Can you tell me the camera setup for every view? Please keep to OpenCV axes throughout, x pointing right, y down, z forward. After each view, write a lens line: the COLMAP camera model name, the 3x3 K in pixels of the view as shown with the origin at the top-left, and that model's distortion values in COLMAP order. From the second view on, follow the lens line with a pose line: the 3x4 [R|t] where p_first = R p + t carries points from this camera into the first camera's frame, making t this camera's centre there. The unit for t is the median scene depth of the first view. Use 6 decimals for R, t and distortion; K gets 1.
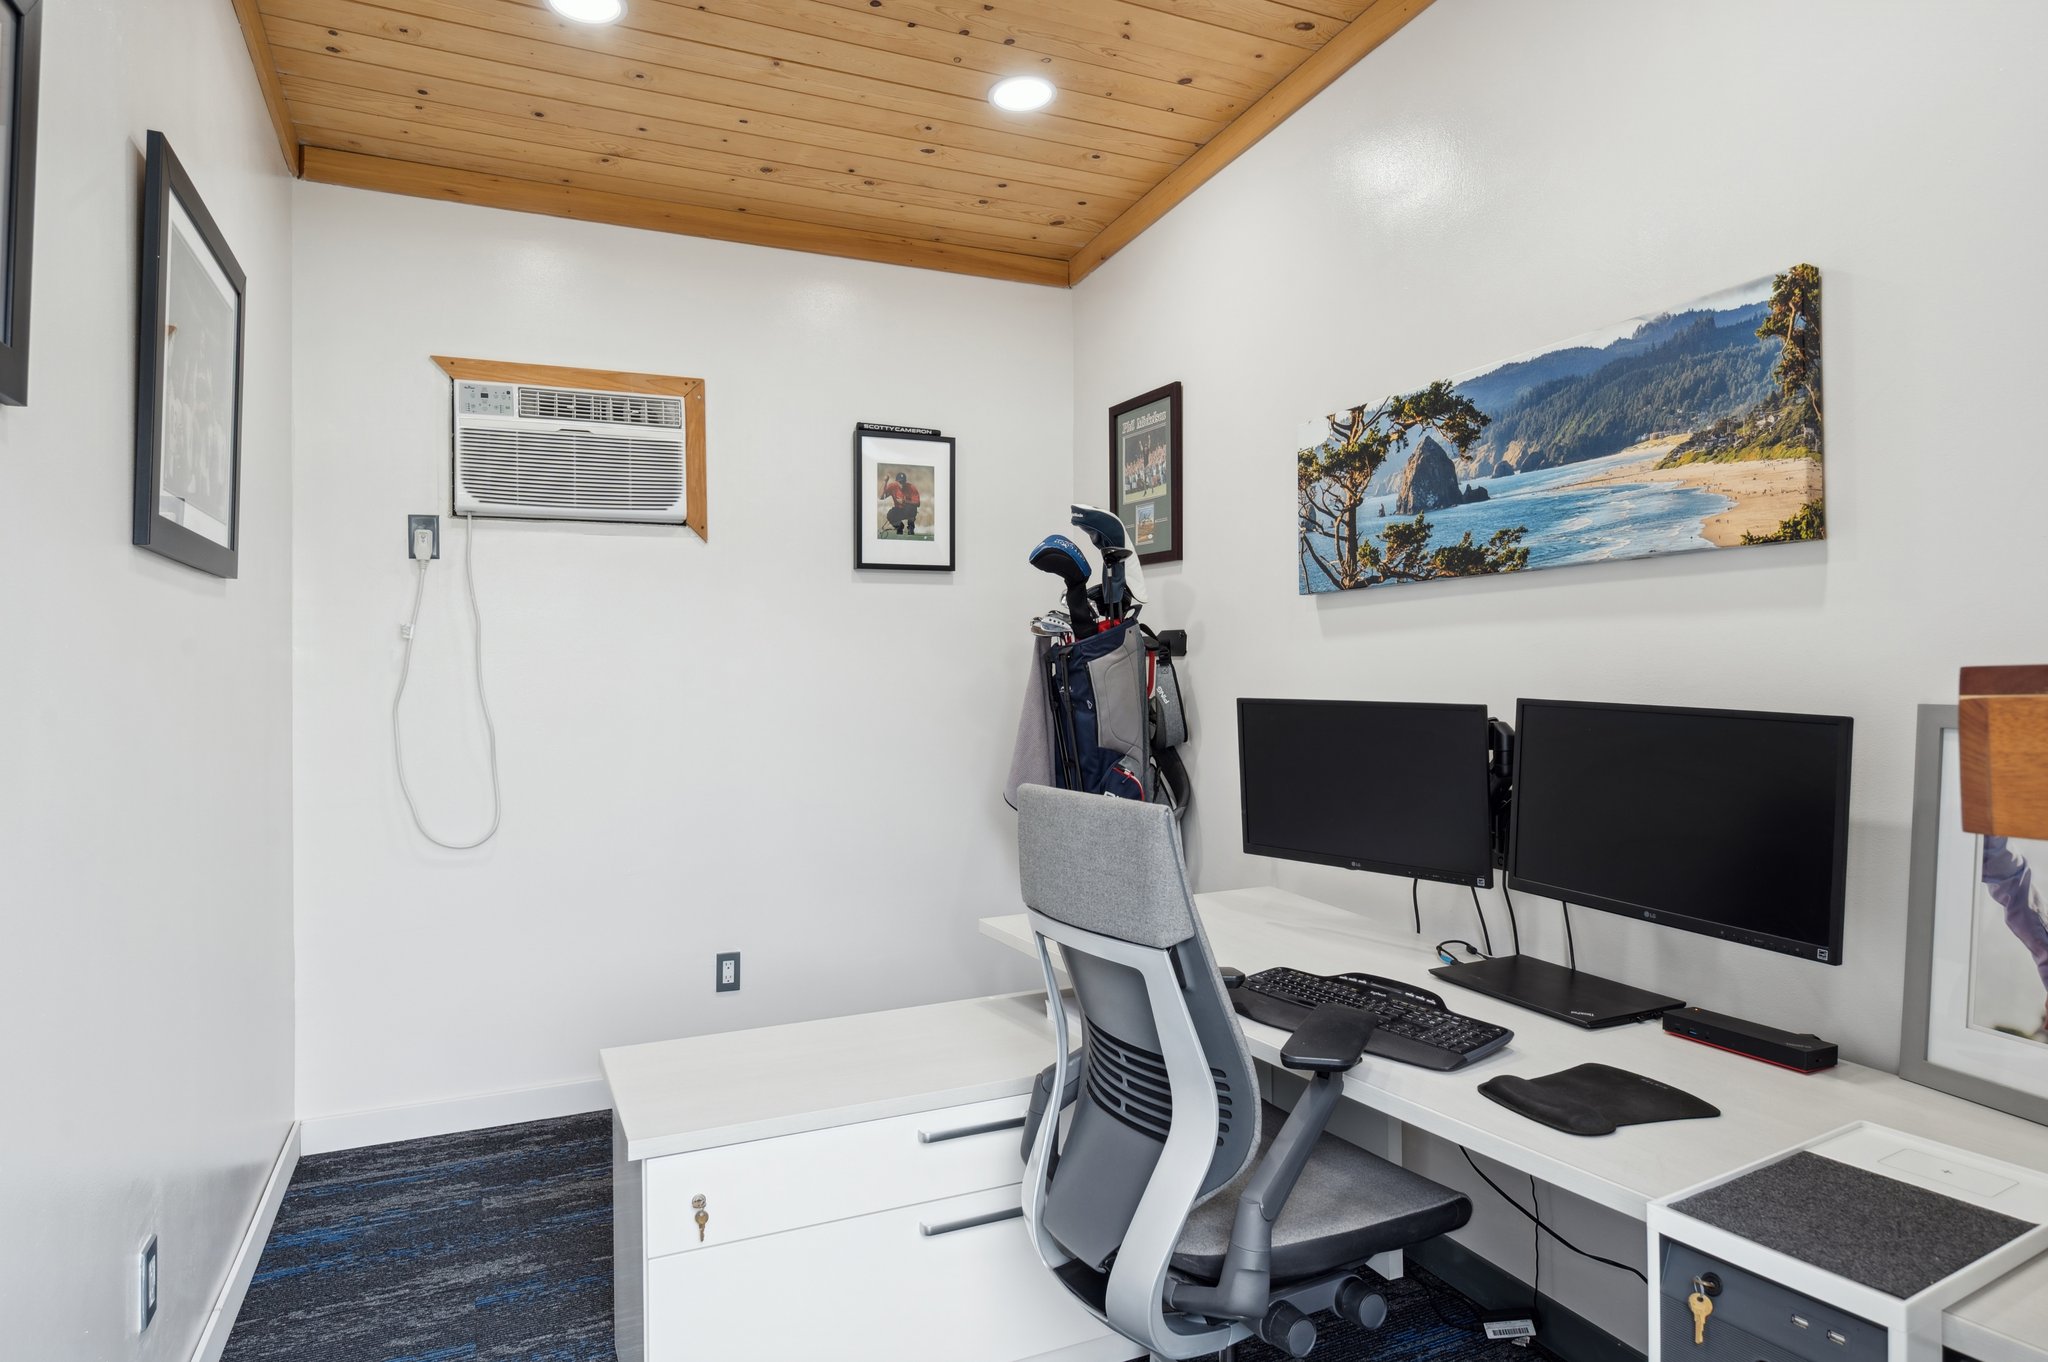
lens RADIAL K [[1179.4, 0, 1026.6], [0, 1179.4, 677.6], [0, 0, 1]] dist [-0.000715, -0.002838]
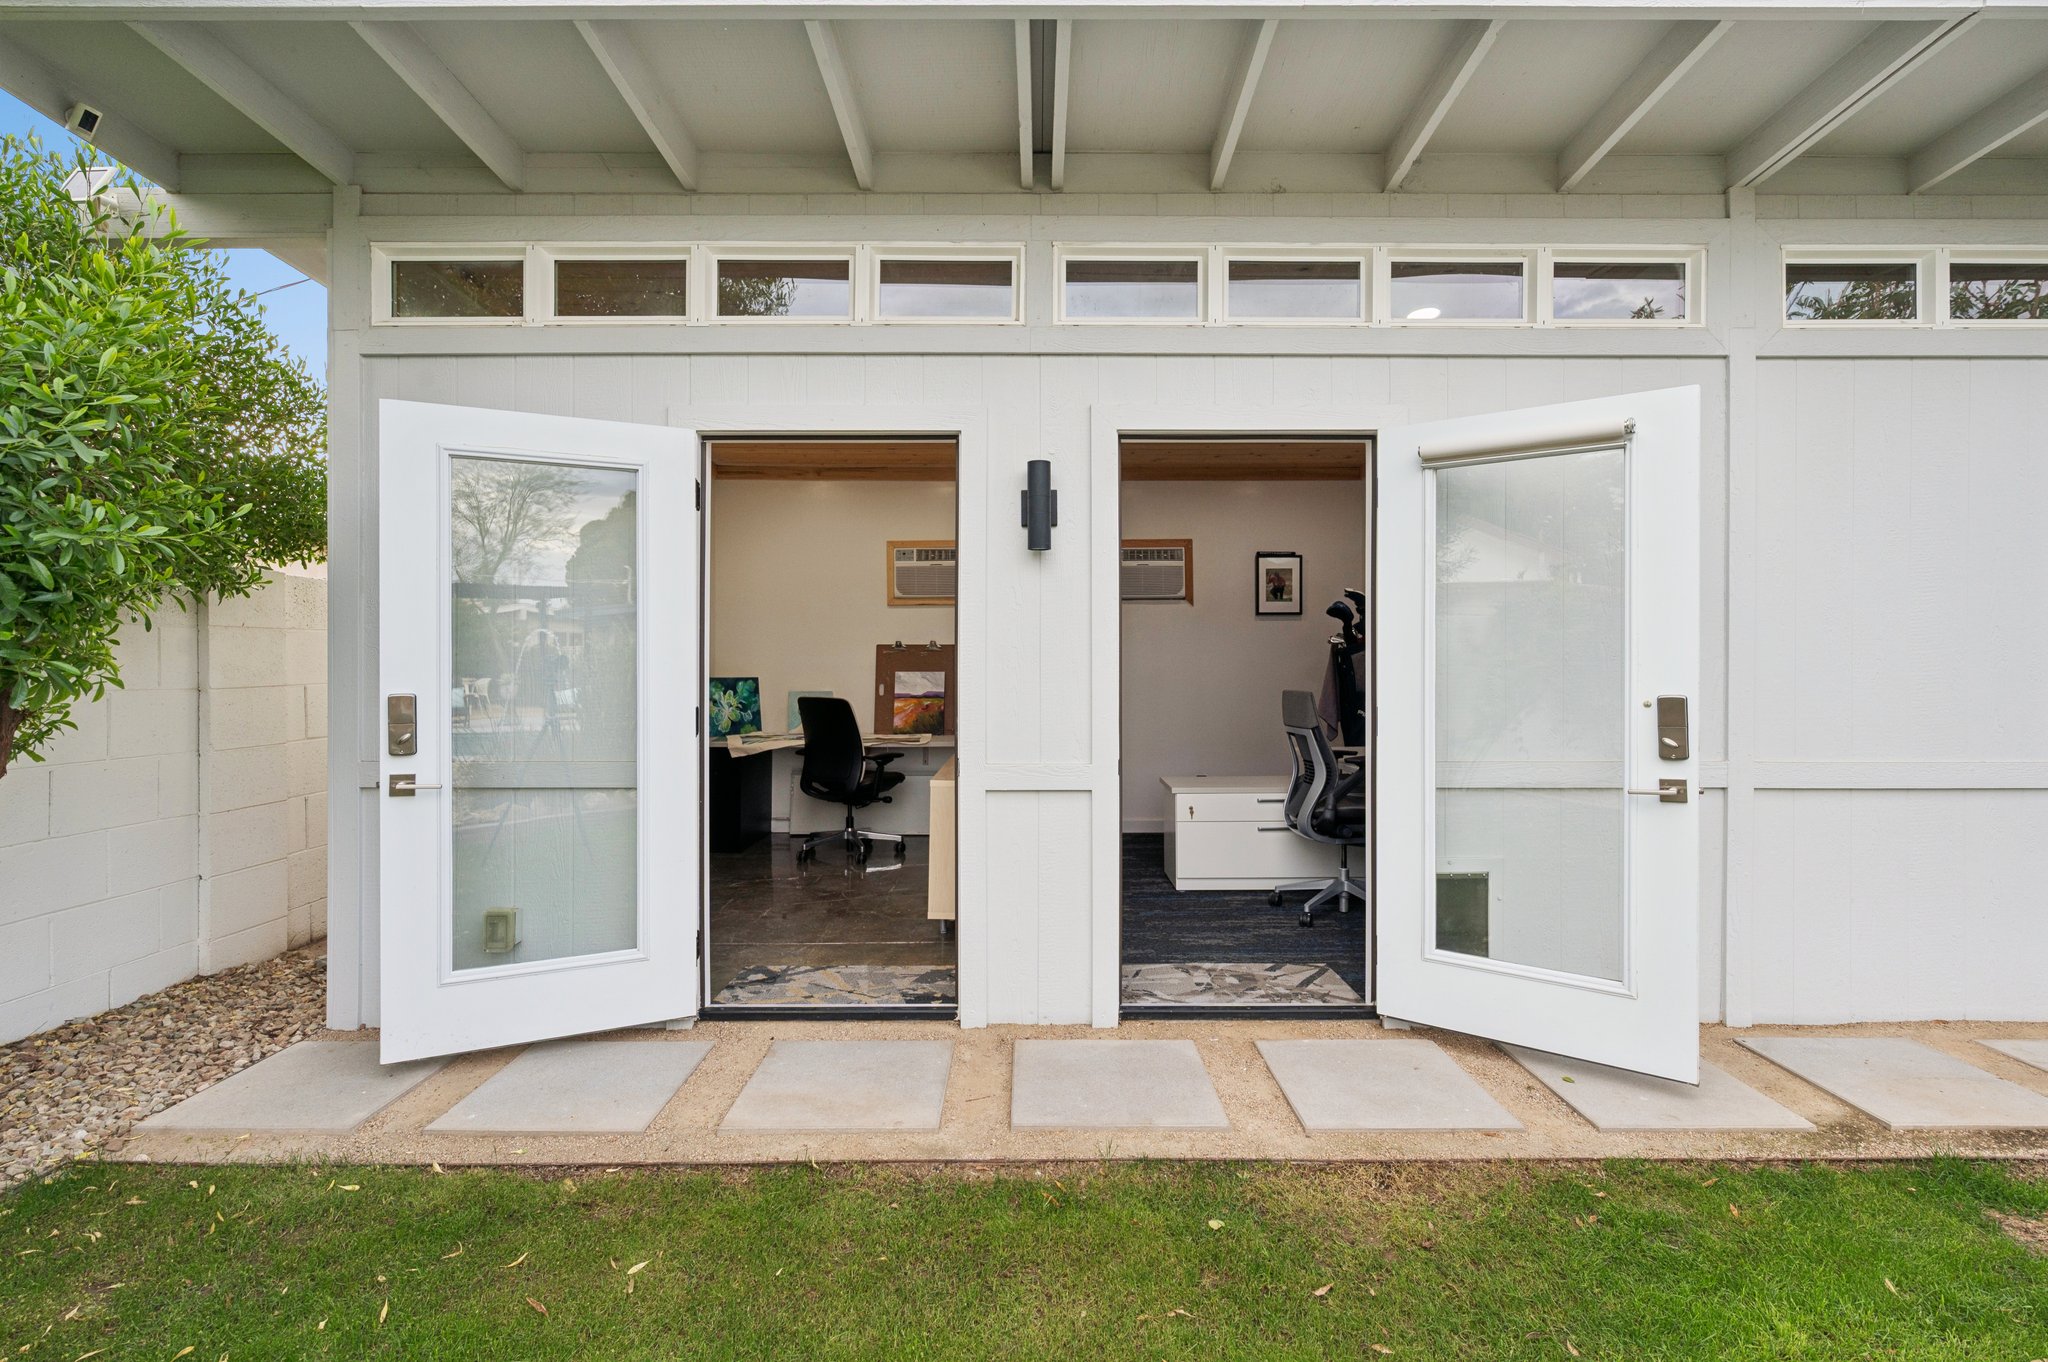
lens RADIAL K [[946.9, 0, 1030.5], [0, 946.9, 681.2], [0, 0, 1]] dist [-0.012690, -0.000336]
pose [[0.906649, 0.012024, -0.421714, 0.245949], [-0.005930, 0.999858, 0.015759, 0.011410], [0.421844, -0.011787, 0.906592, -0.898286]]
